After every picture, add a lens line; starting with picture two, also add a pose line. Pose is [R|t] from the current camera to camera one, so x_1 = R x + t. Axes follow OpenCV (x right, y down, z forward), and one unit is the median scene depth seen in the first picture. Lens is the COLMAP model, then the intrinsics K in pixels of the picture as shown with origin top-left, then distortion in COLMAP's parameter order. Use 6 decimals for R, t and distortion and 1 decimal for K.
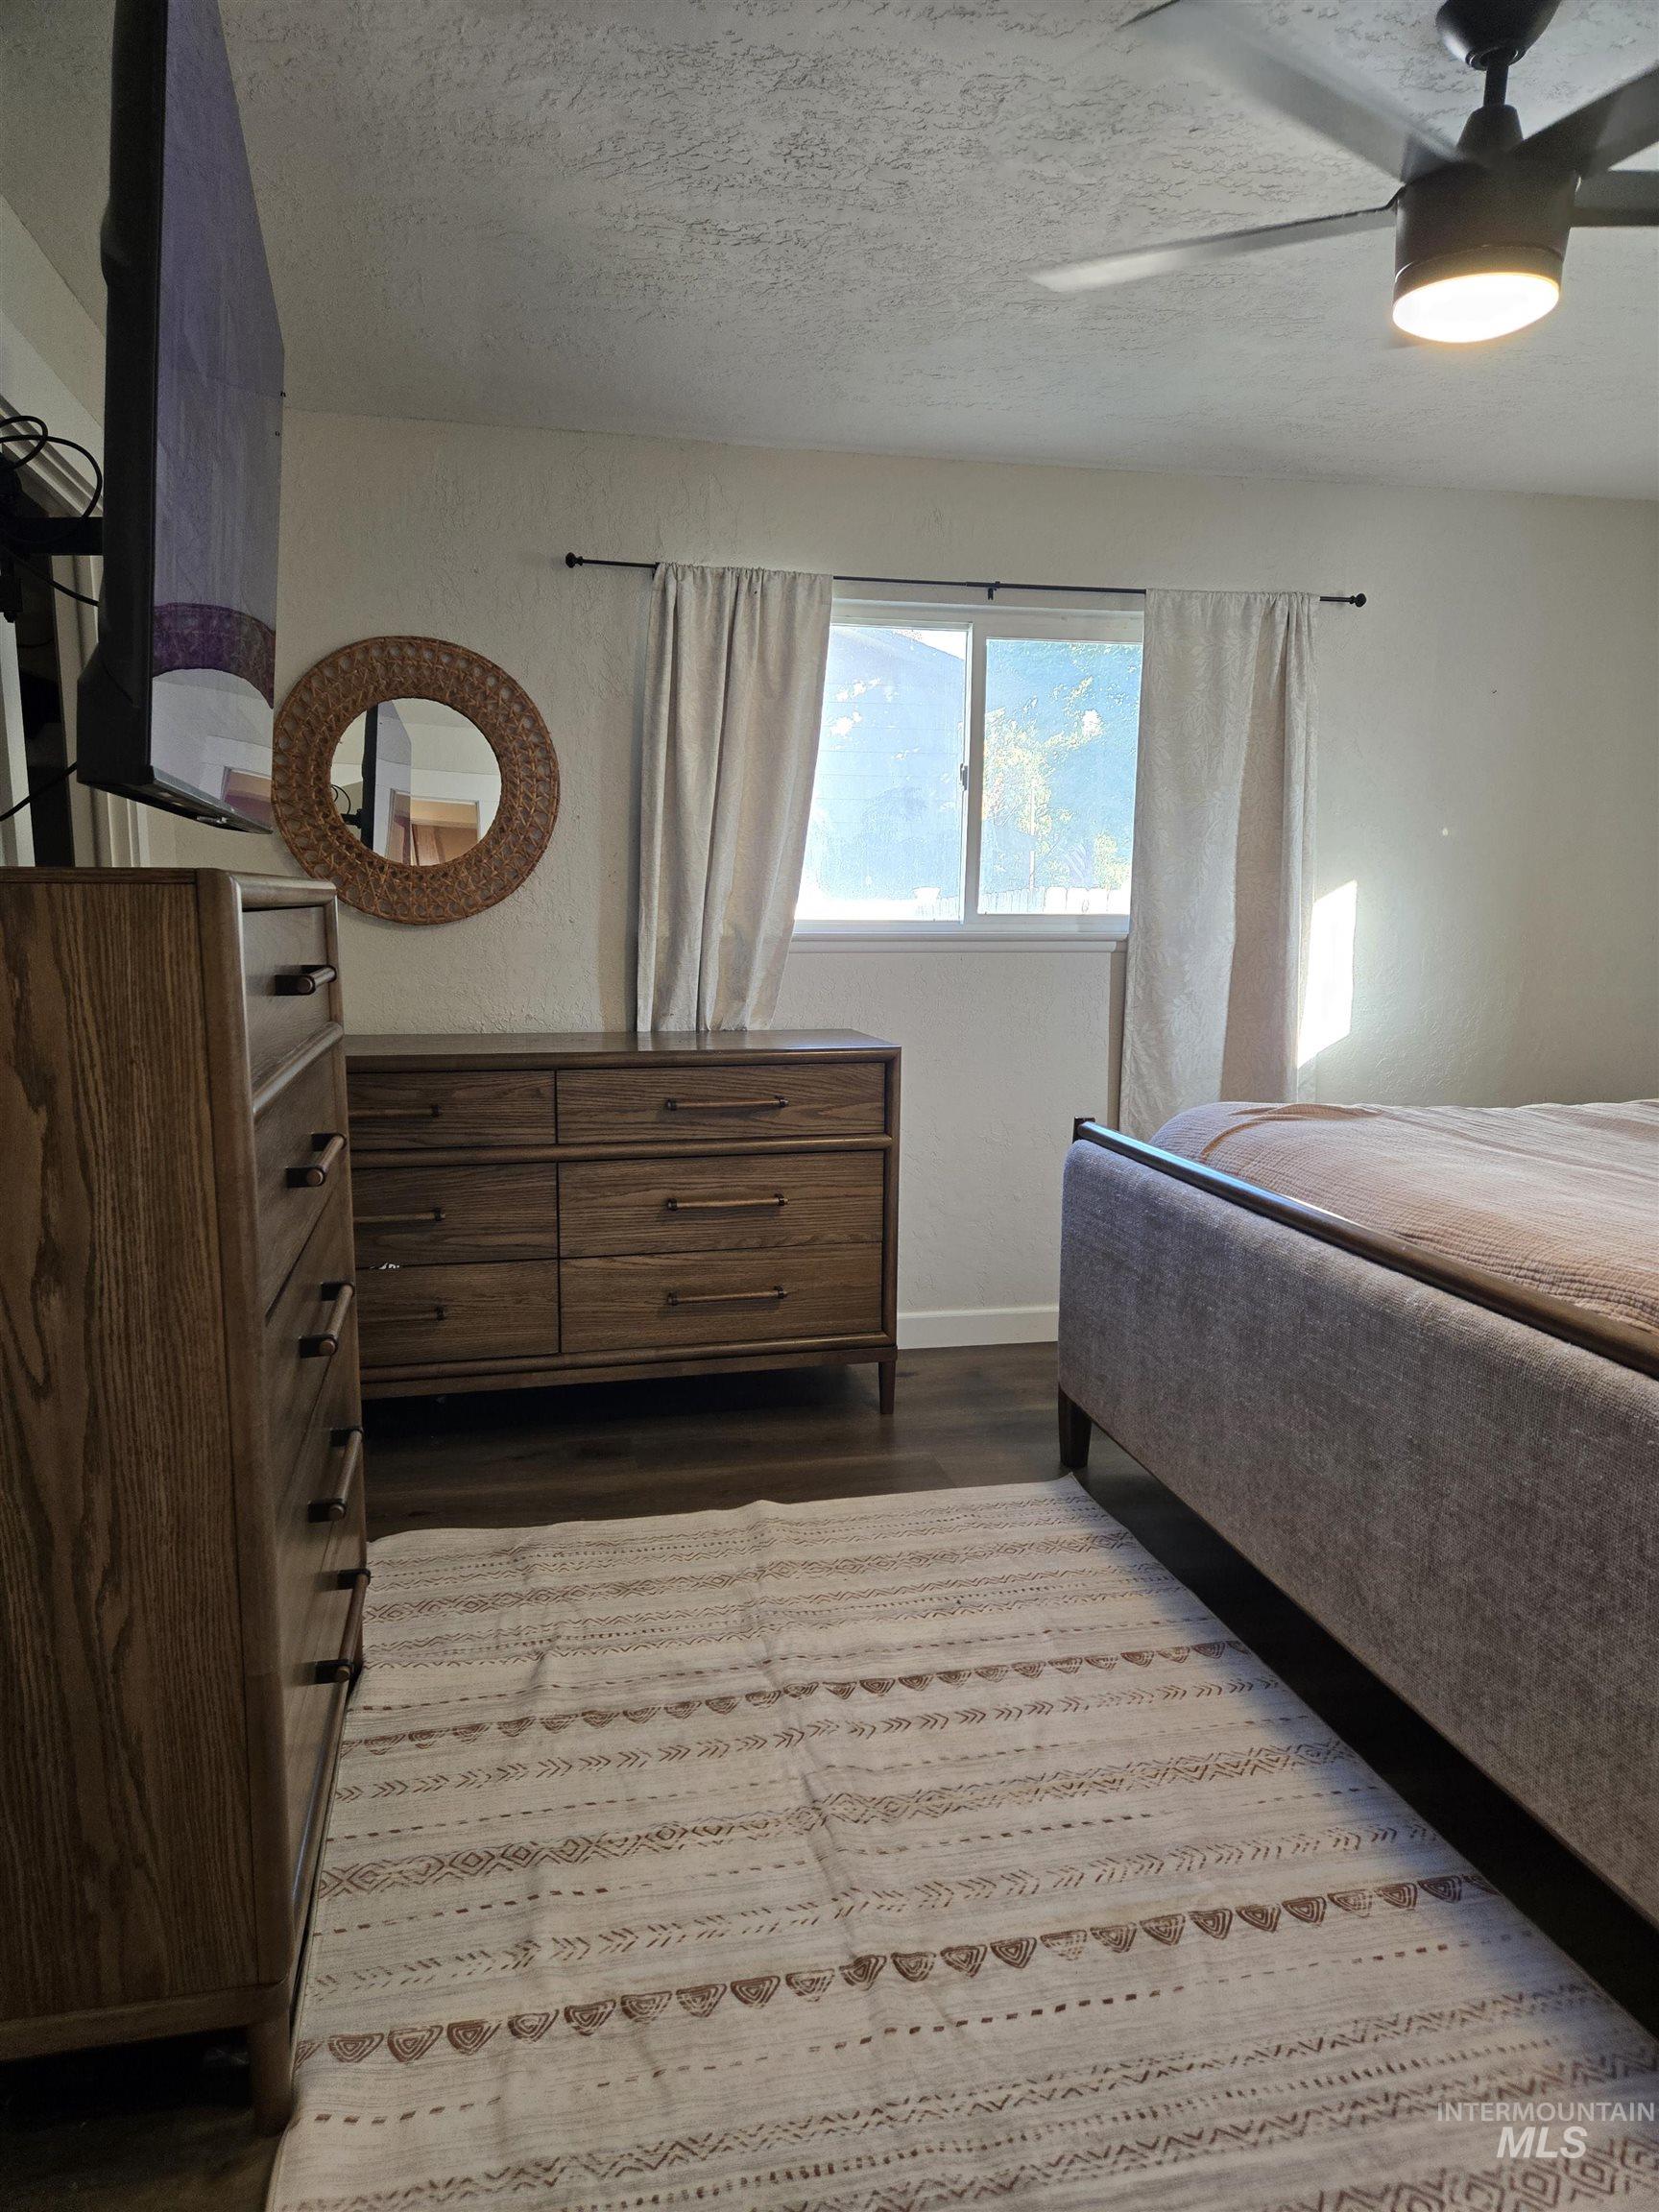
lens RADIAL K [[1475.0, 0, 813.5], [0, 1475.0, 1126.6], [0, 0, 1]] dist [0.087974, -0.077520]
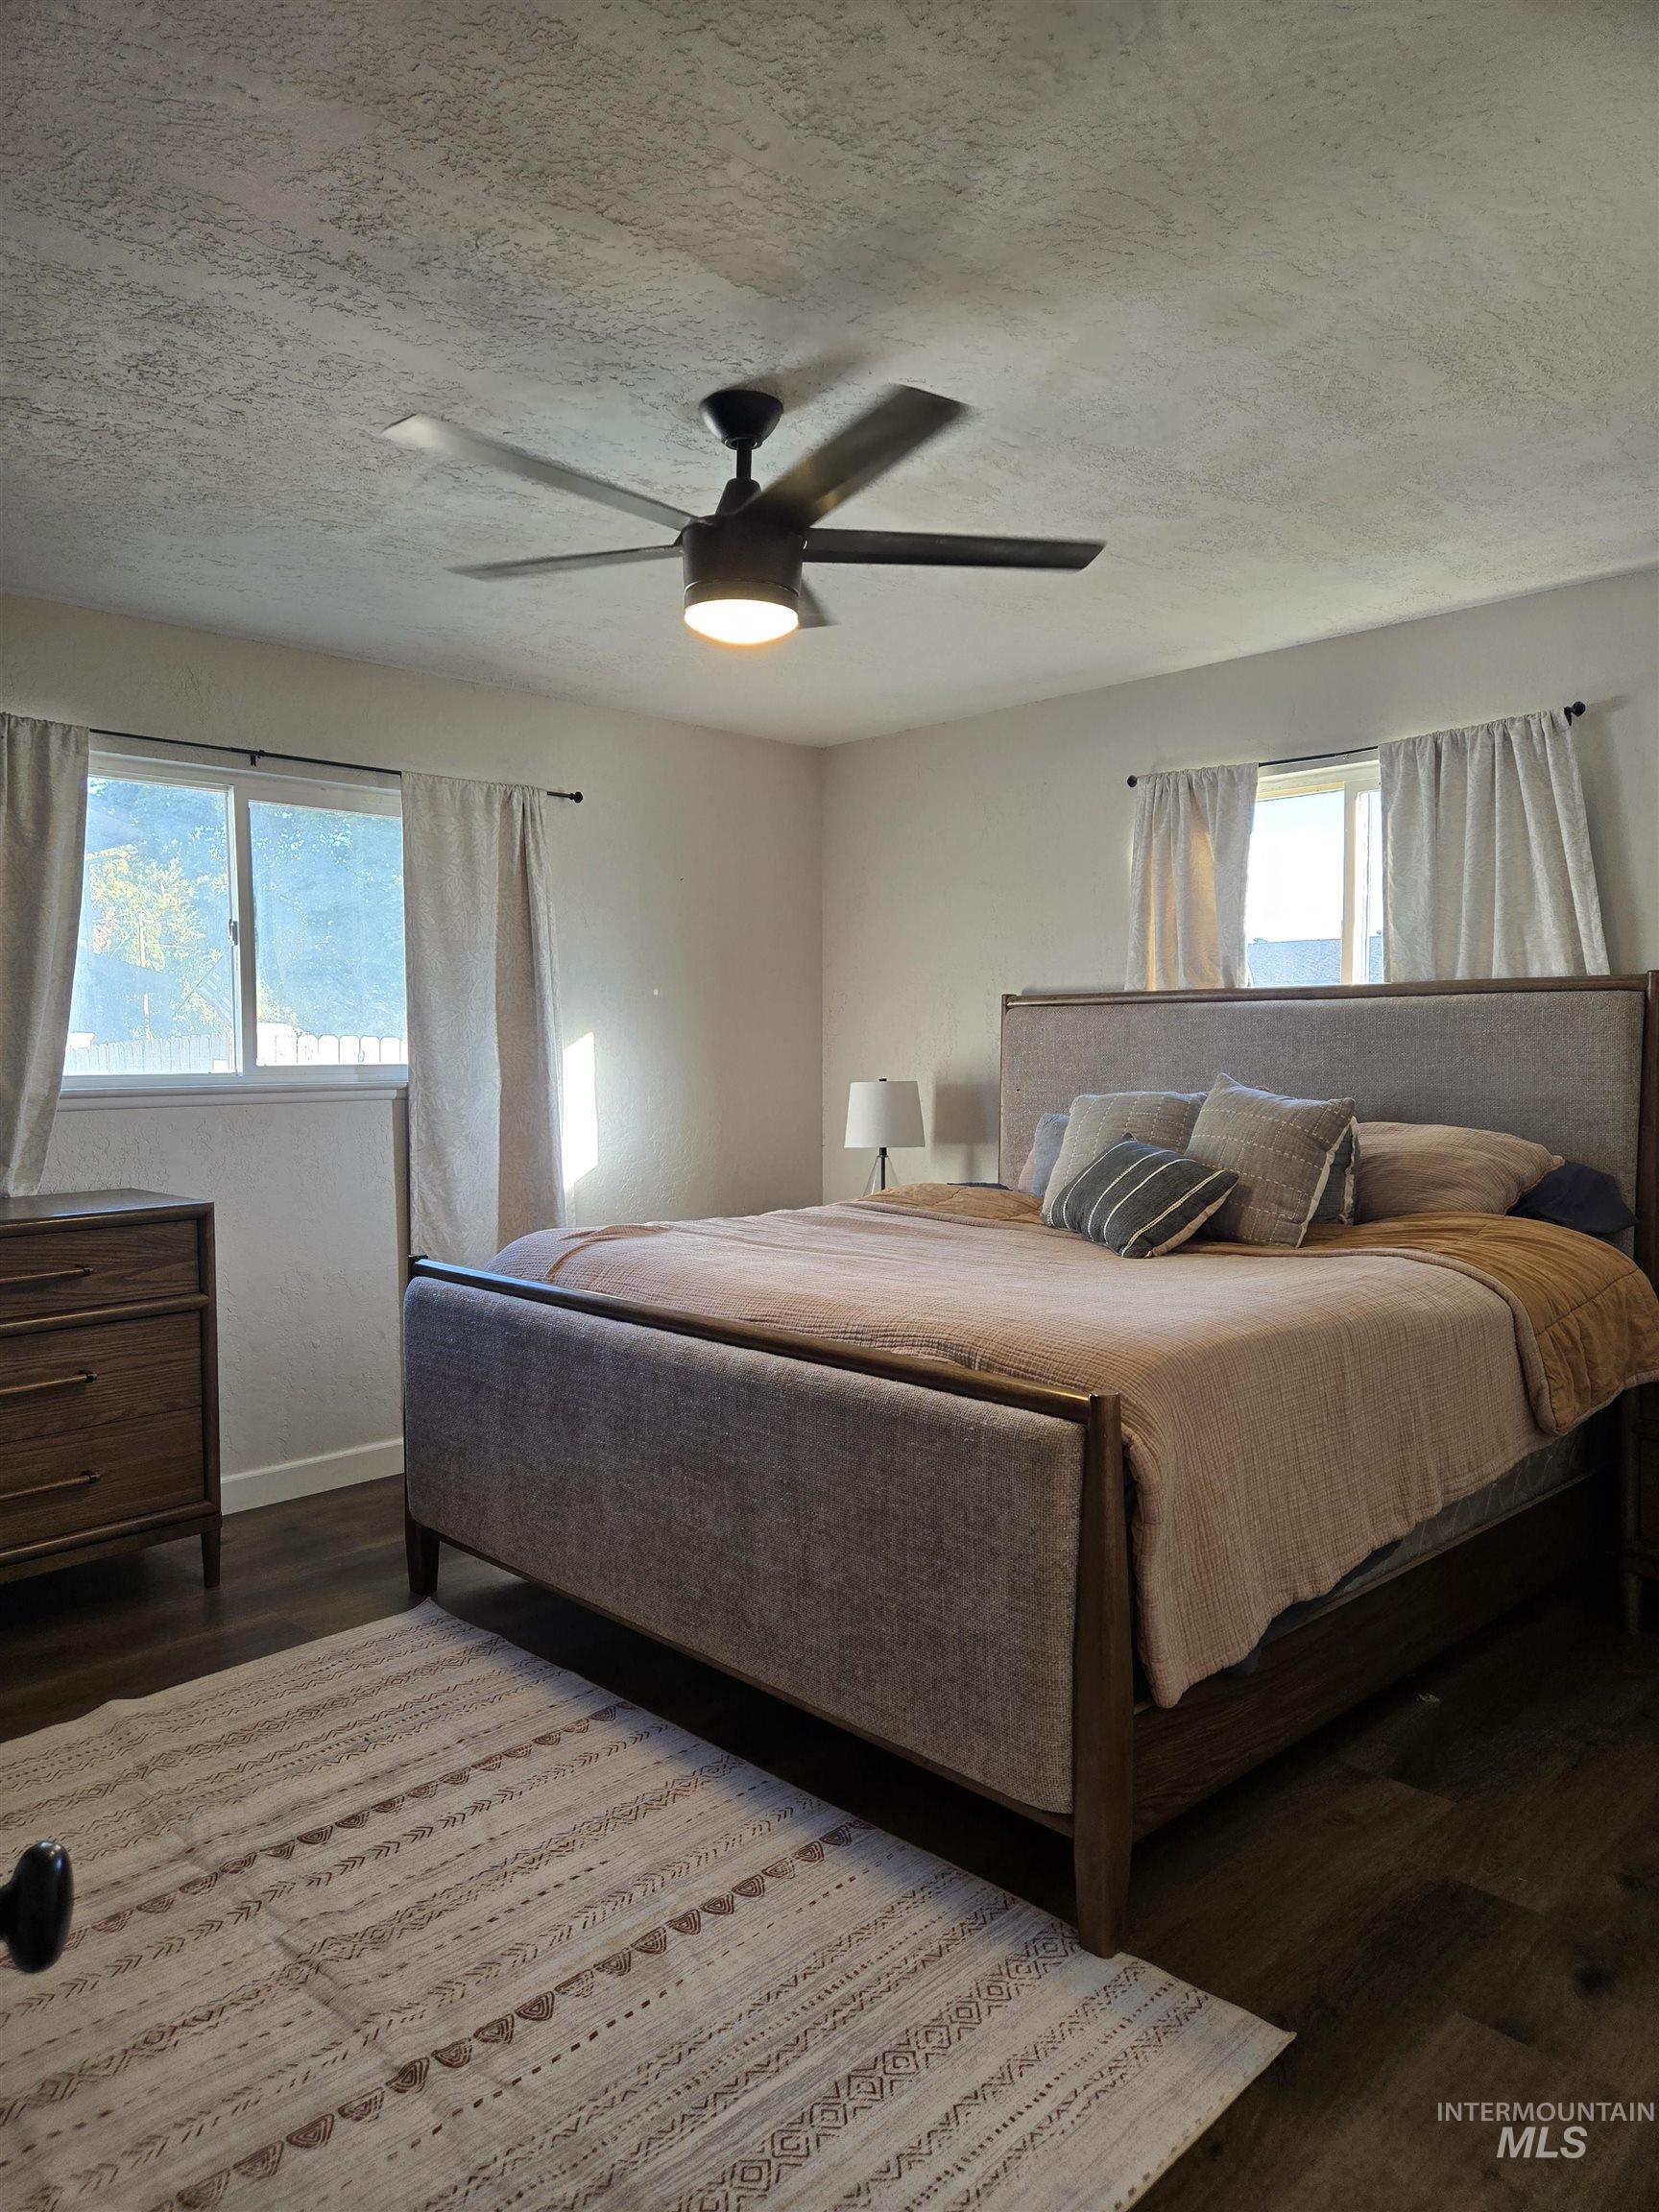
lens RADIAL K [[1475.0, 0, 813.5], [0, 1475.0, 1126.6], [0, 0, 1]] dist [0.087974, -0.077520]
pose [[0.840675, -0.044475, 0.539711, -0.204475], [0.093853, 0.993506, -0.064318, -0.003915], [-0.533346, 0.104724, 0.839390, -0.081304]]
